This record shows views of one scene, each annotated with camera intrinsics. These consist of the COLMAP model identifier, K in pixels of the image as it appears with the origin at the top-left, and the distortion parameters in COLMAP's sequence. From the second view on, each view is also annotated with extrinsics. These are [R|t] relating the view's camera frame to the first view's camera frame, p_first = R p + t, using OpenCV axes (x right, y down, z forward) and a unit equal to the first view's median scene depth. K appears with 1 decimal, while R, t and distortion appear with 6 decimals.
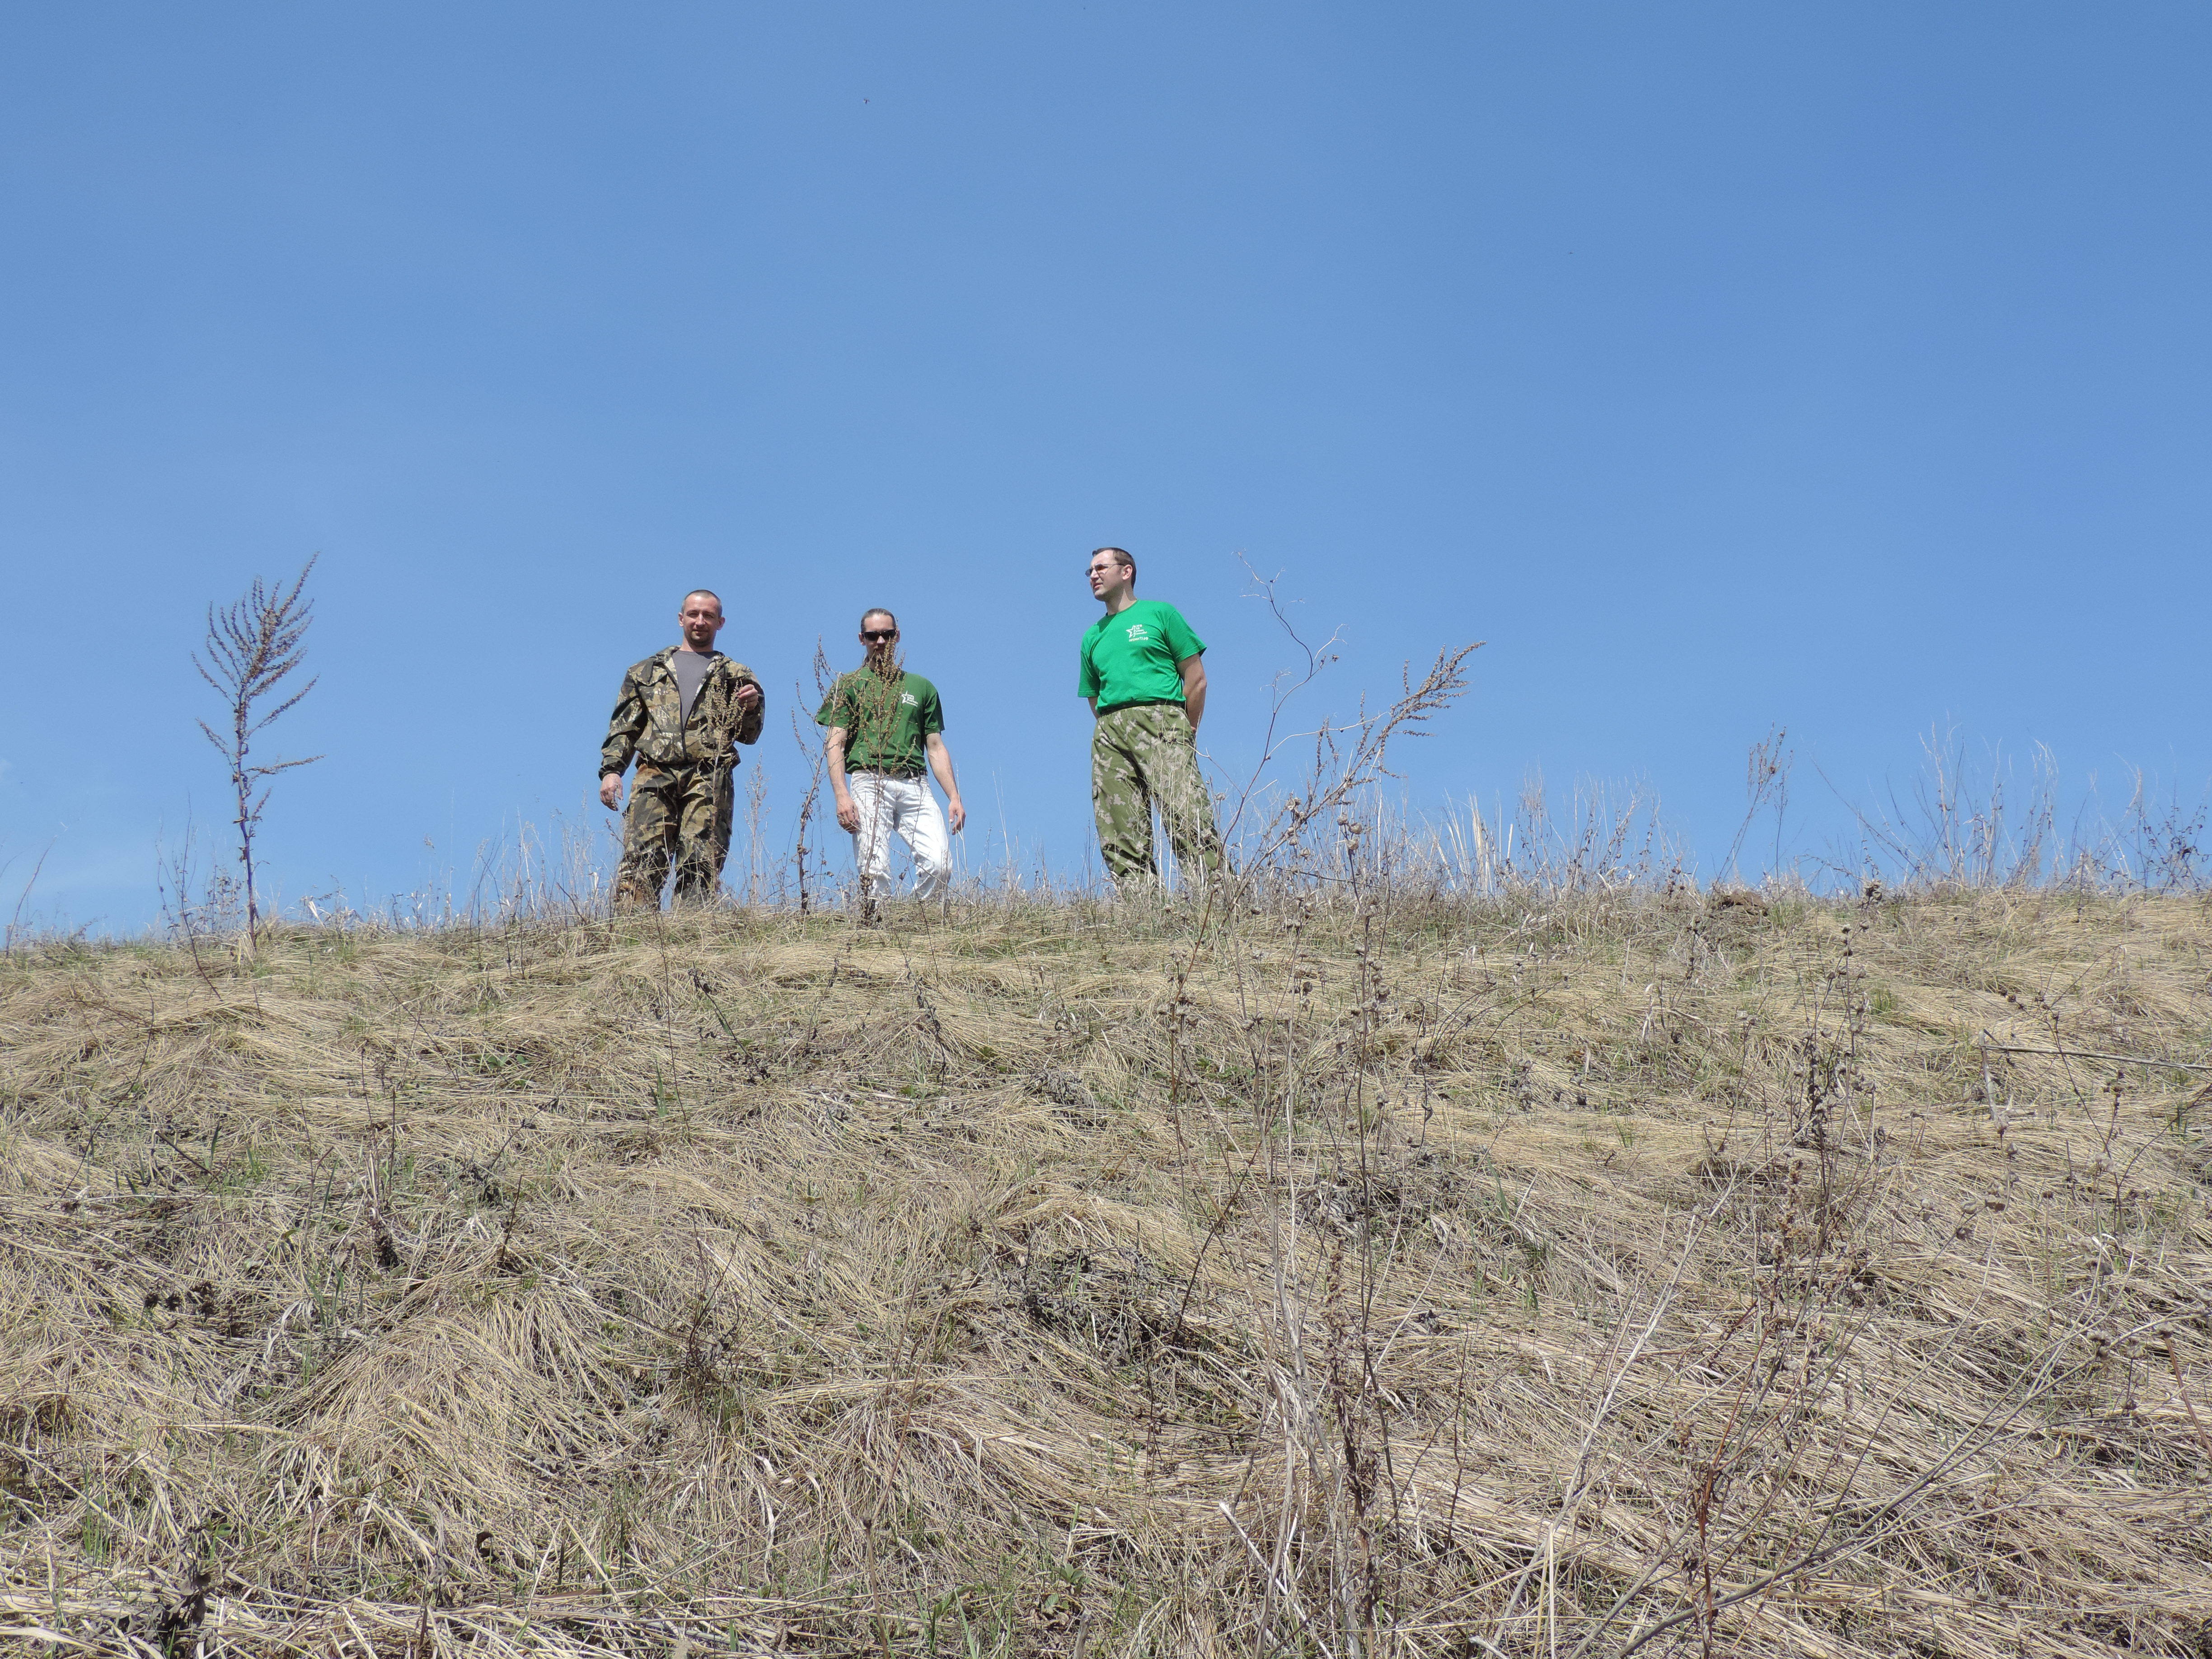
lens RADIAL K [[2580.2, 0, 1107.4], [0, 2580.2, 829.2], [0, 0, 1]] dist [-0.017659, 0.000000]
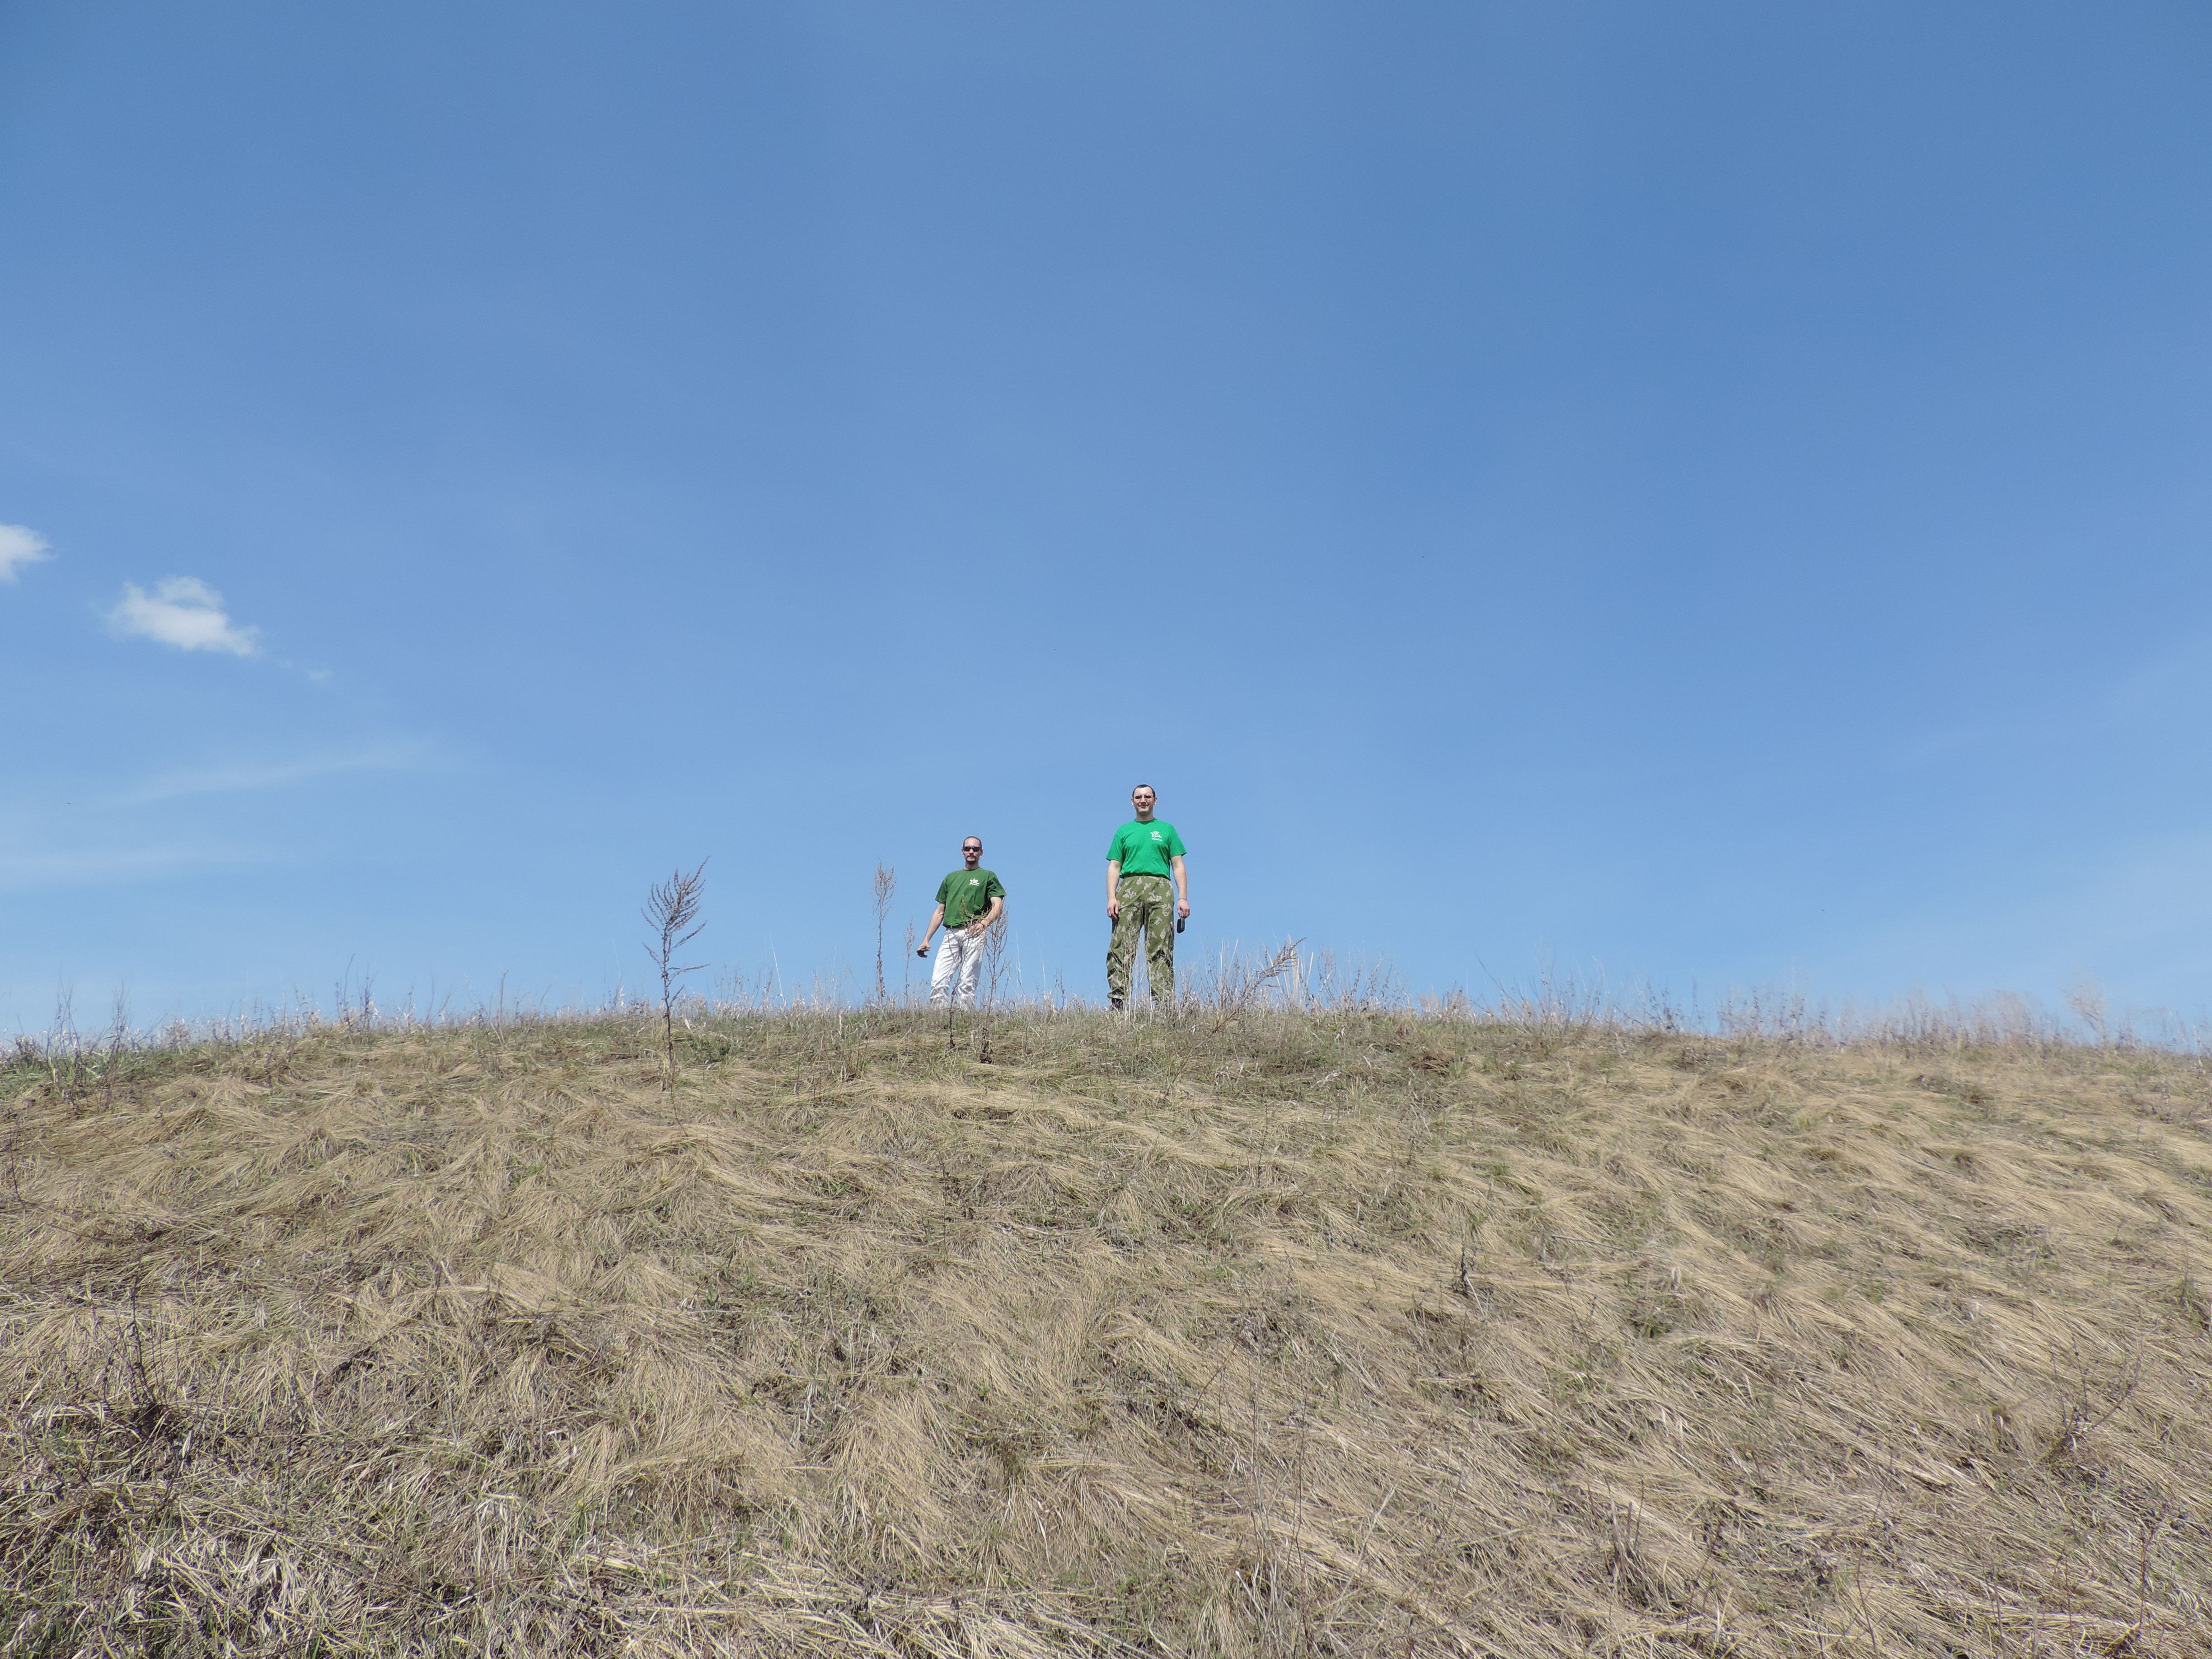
lens RADIAL K [[1554.1, 0, 1102.8], [0, 1554.1, 830.4], [0, 0, 1]] dist [-0.026327, 0.001388]
pose [[0.999058, 0.033169, 0.027974, -0.093063], [-0.033170, 0.999450, -0.000418, -0.288304], [-0.027972, -0.000510, 0.999609, -0.358838]]
